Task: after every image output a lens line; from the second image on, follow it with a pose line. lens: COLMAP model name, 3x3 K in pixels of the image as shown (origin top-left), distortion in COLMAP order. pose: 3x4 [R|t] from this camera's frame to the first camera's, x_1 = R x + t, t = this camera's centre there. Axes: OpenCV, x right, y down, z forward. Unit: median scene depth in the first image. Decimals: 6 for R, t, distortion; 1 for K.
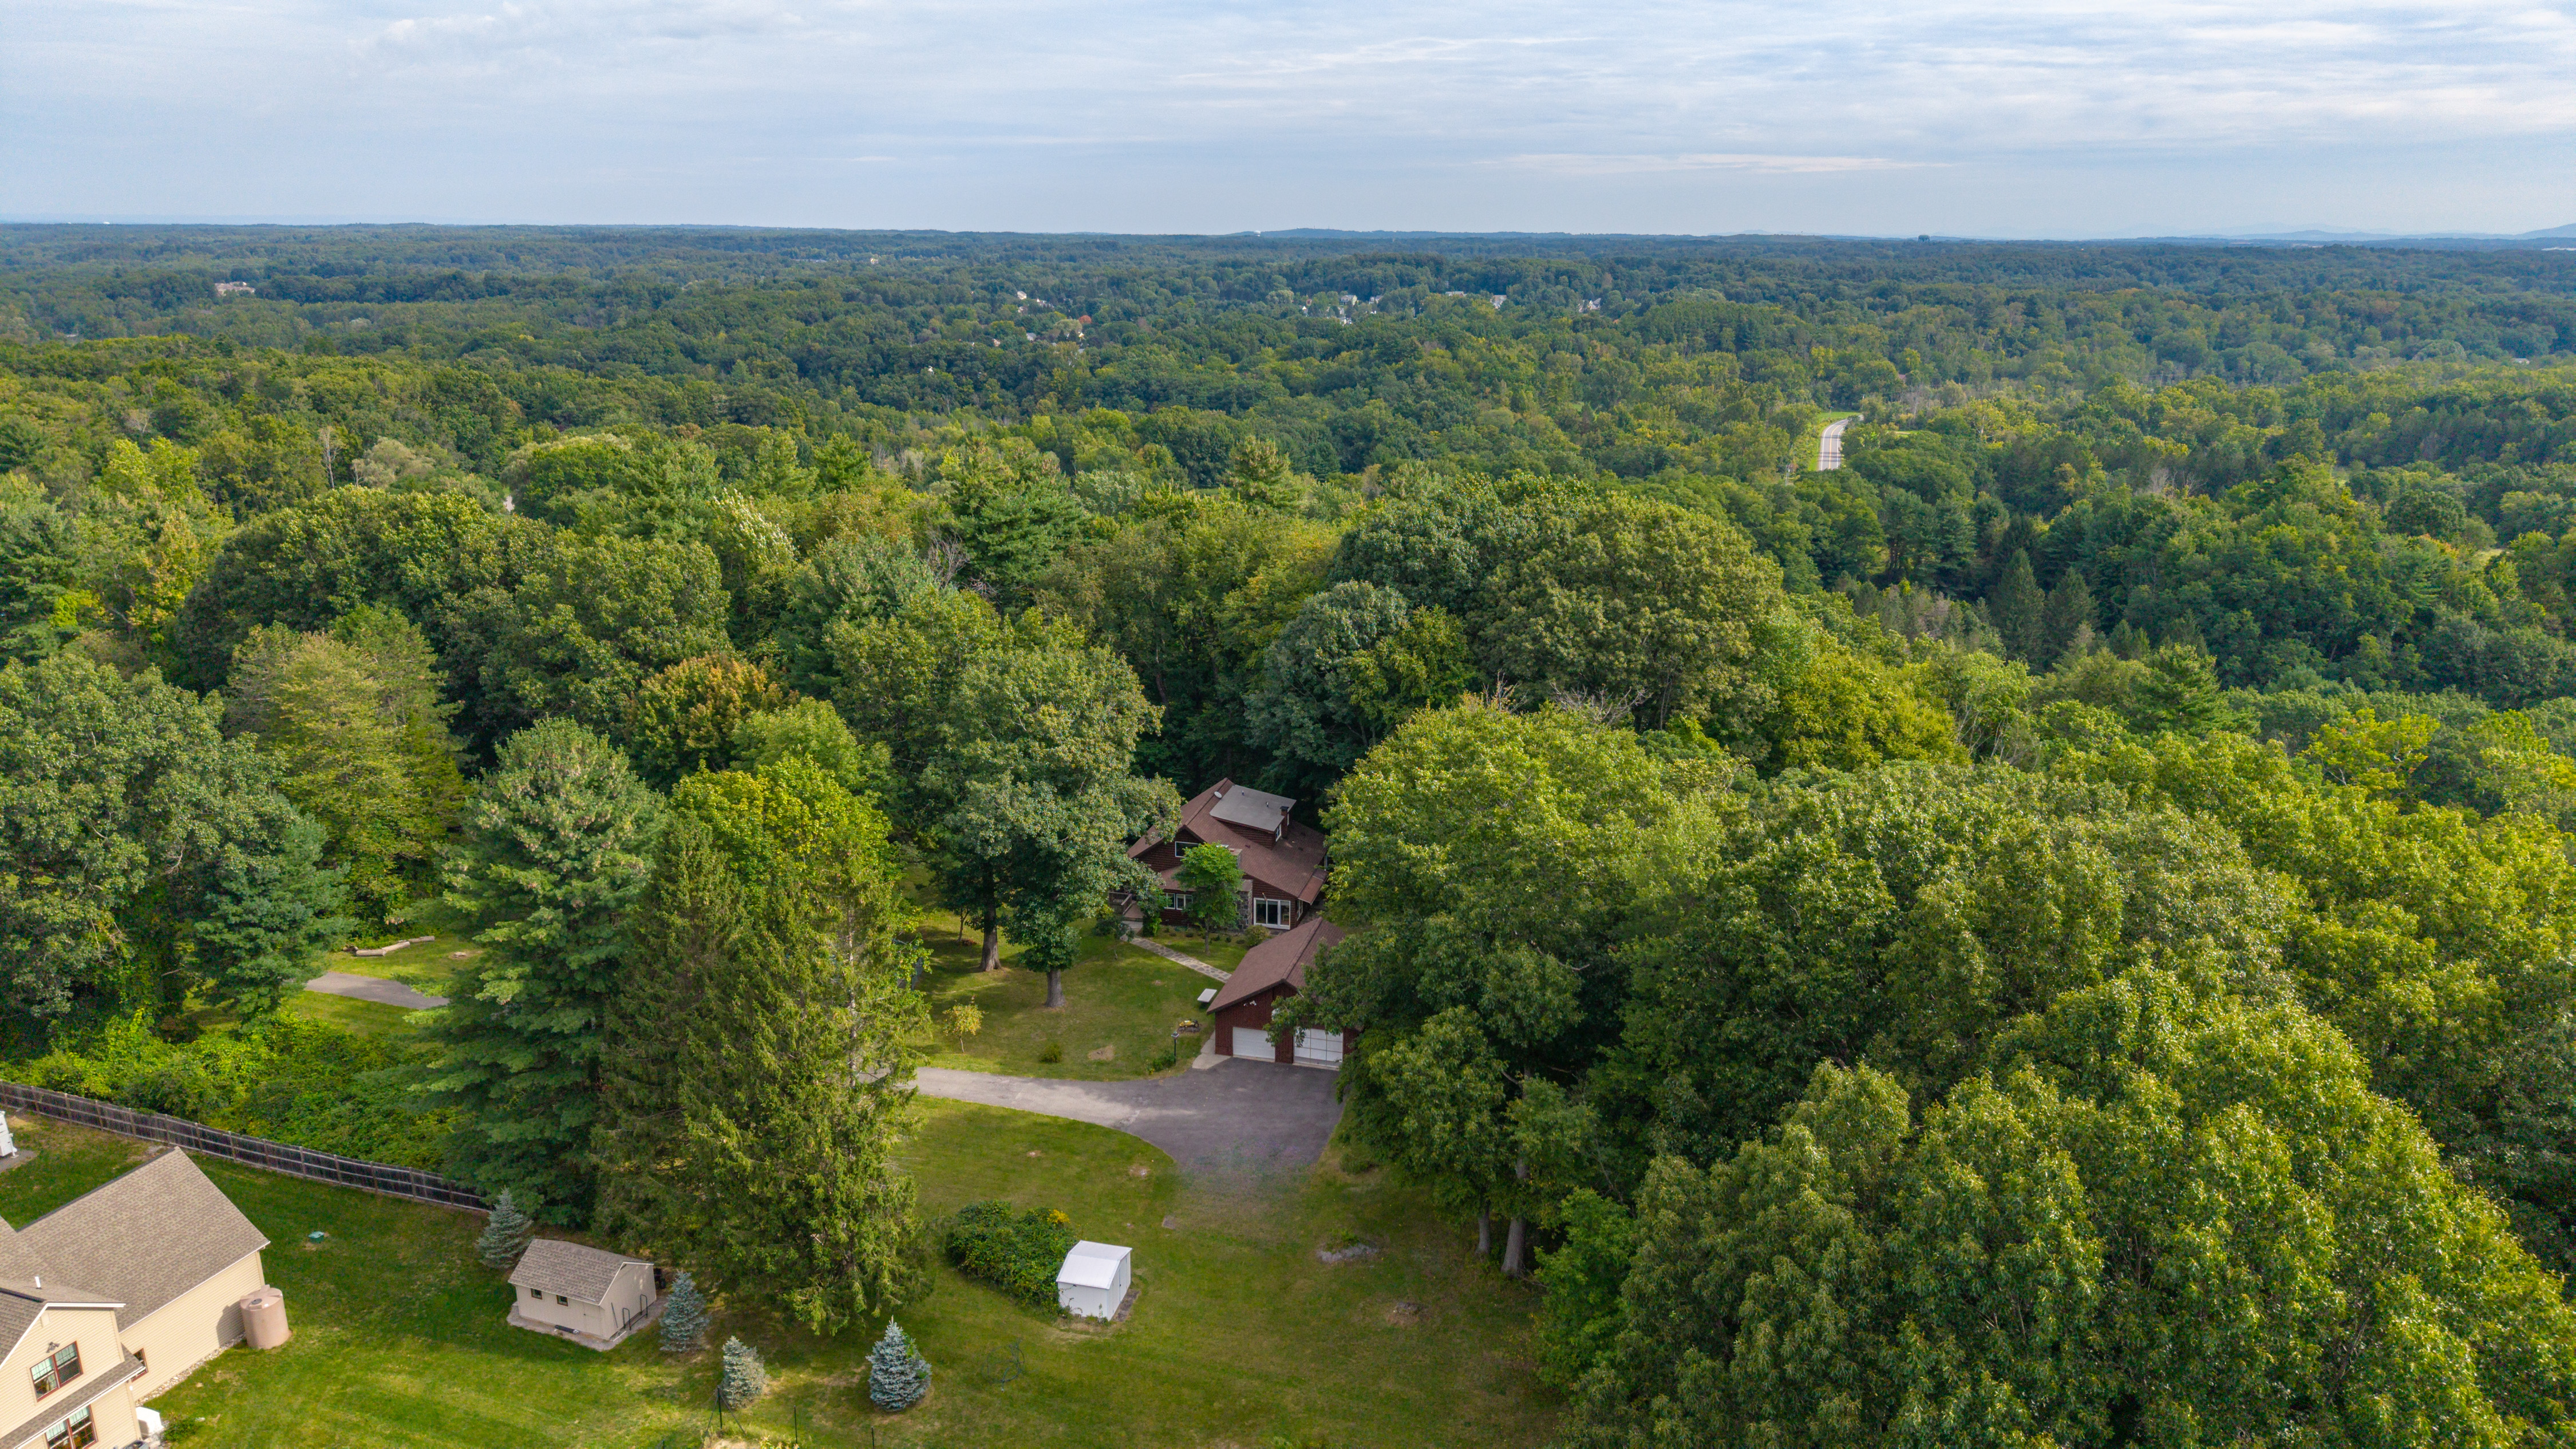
lens RADIAL K [[1715.3, 0, 1279.4], [0, 1715.3, 782.2], [0, 0, 1]] dist [0.094301, -0.032053]
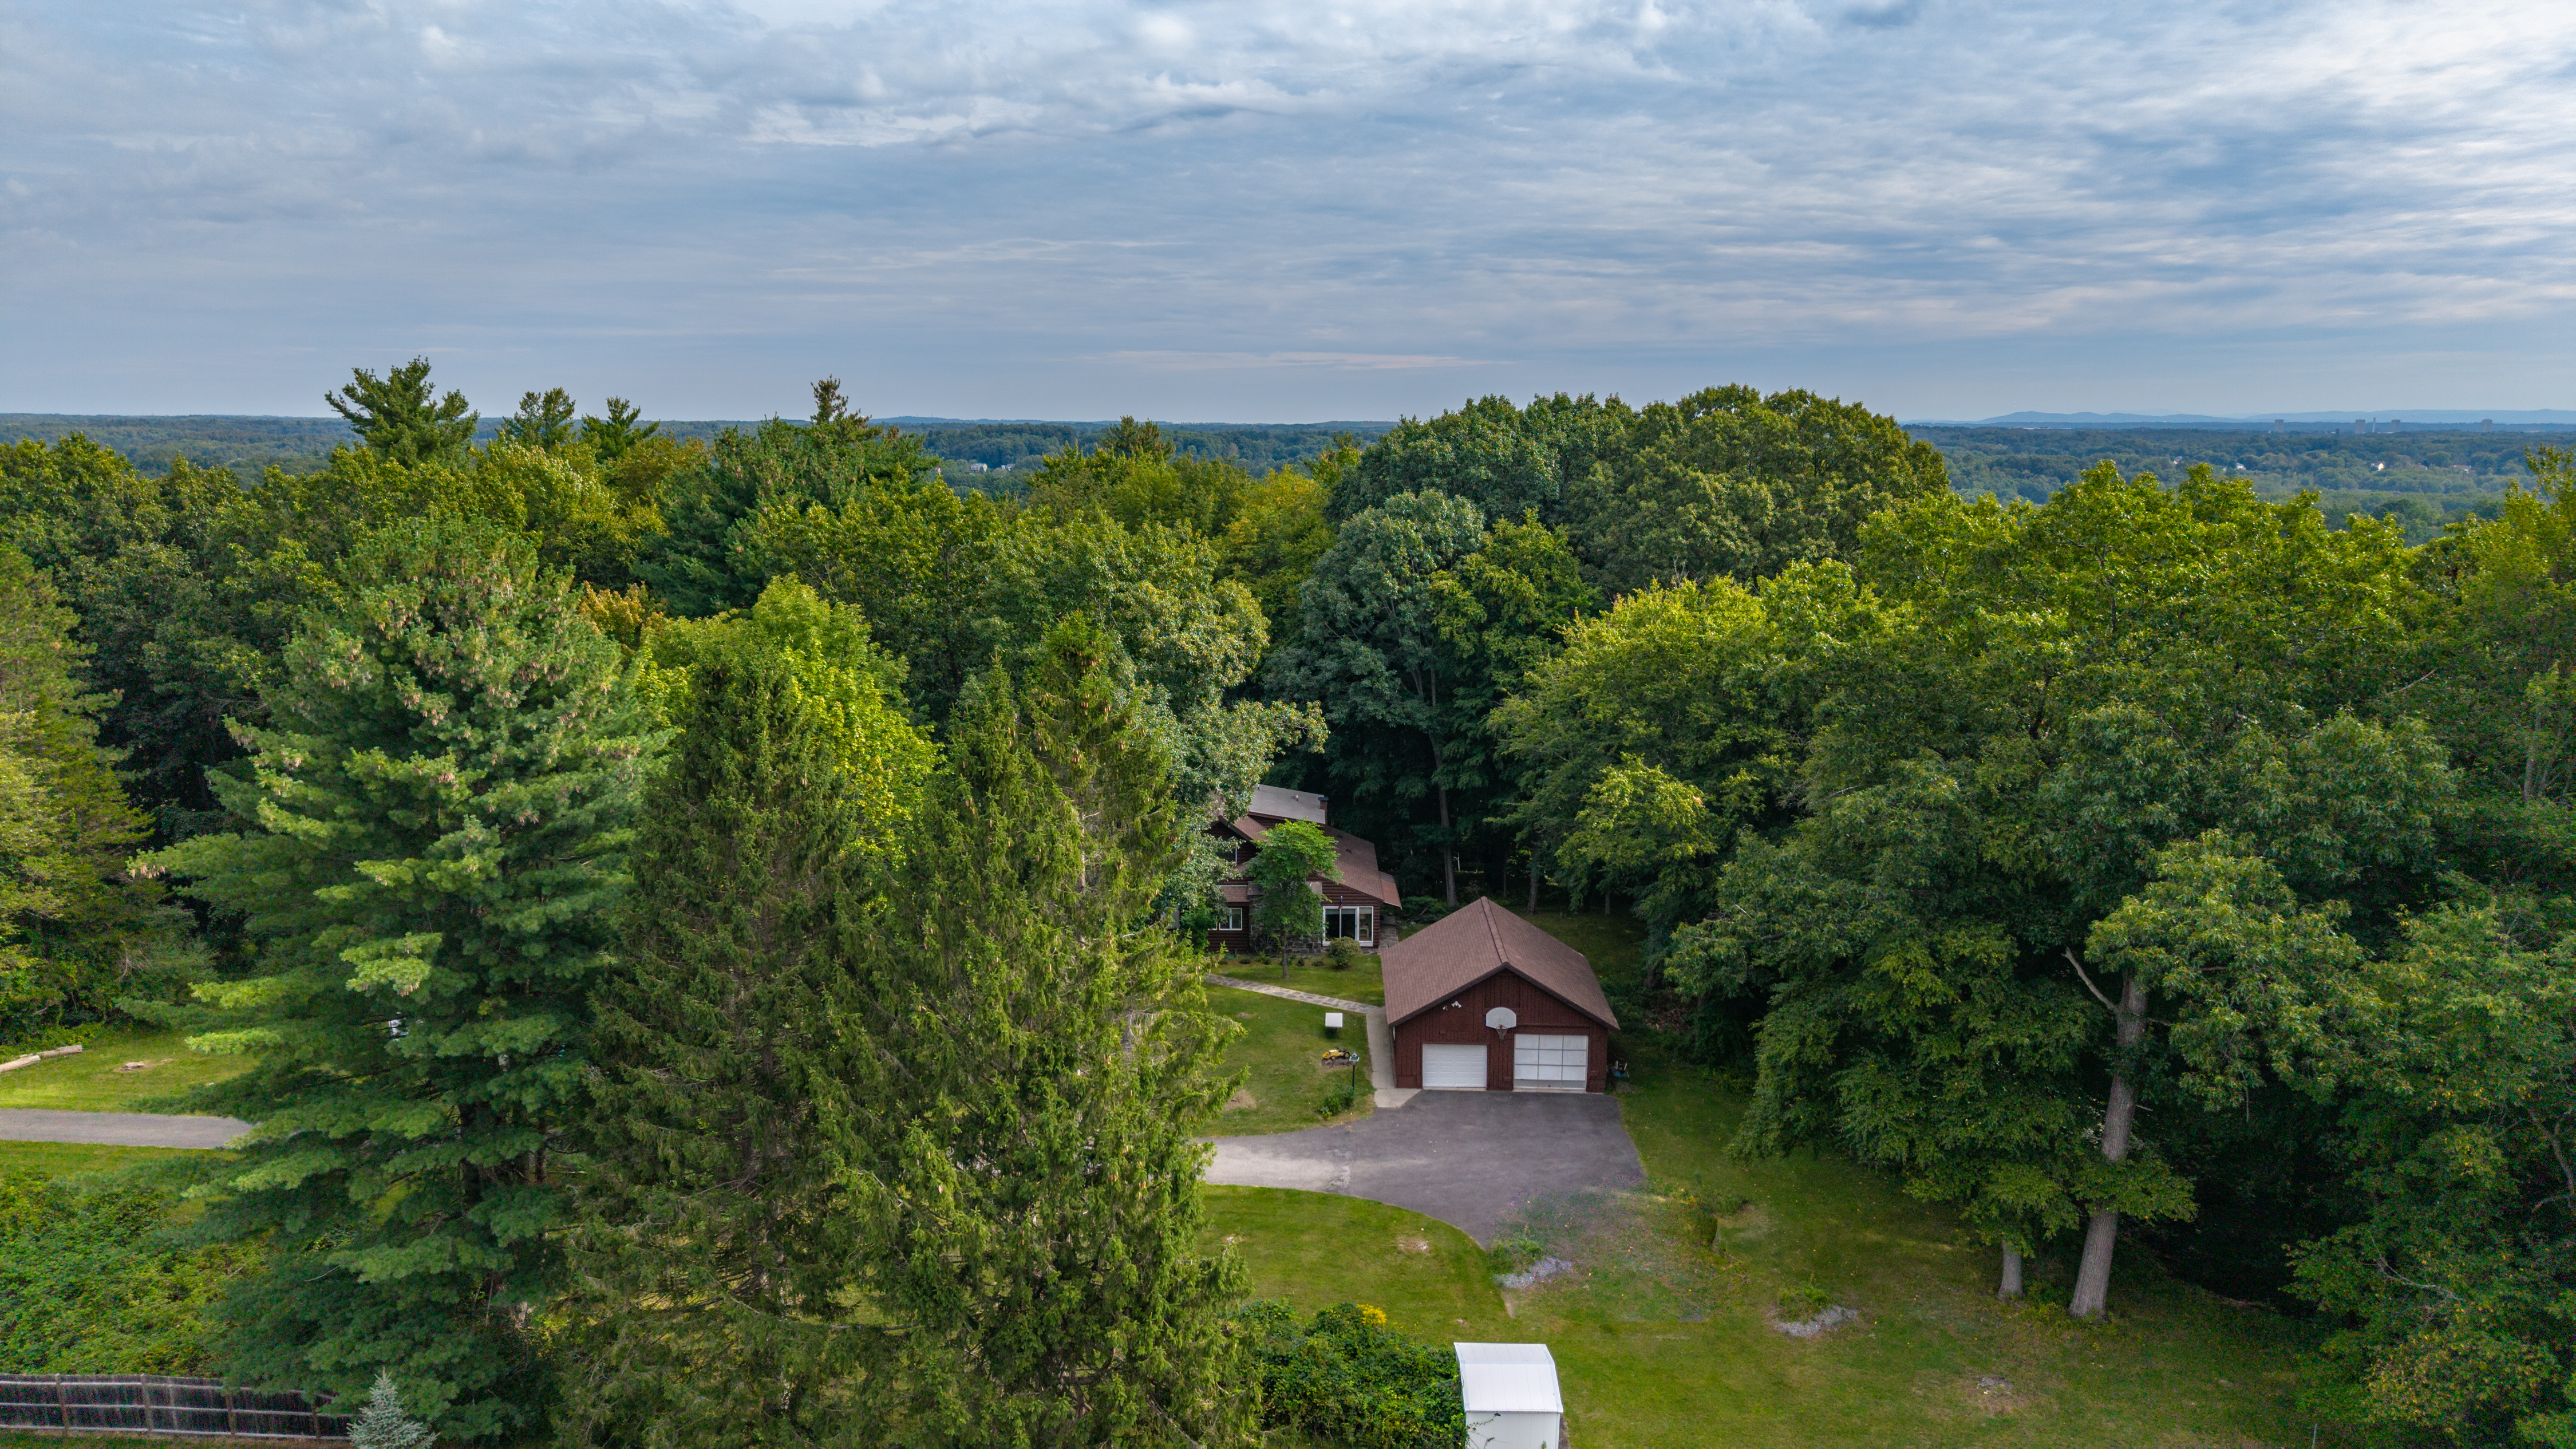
lens RADIAL K [[1692.8, 0, 1285.5], [0, 1692.8, 769.9], [0, 0, 1]] dist [0.020229, 0.000863]
pose [[0.970701, -0.045397, 0.235962, -0.217892], [0.073013, 0.991285, -0.109649, 0.095726], [-0.228928, 0.123665, 0.965556, 0.316140]]
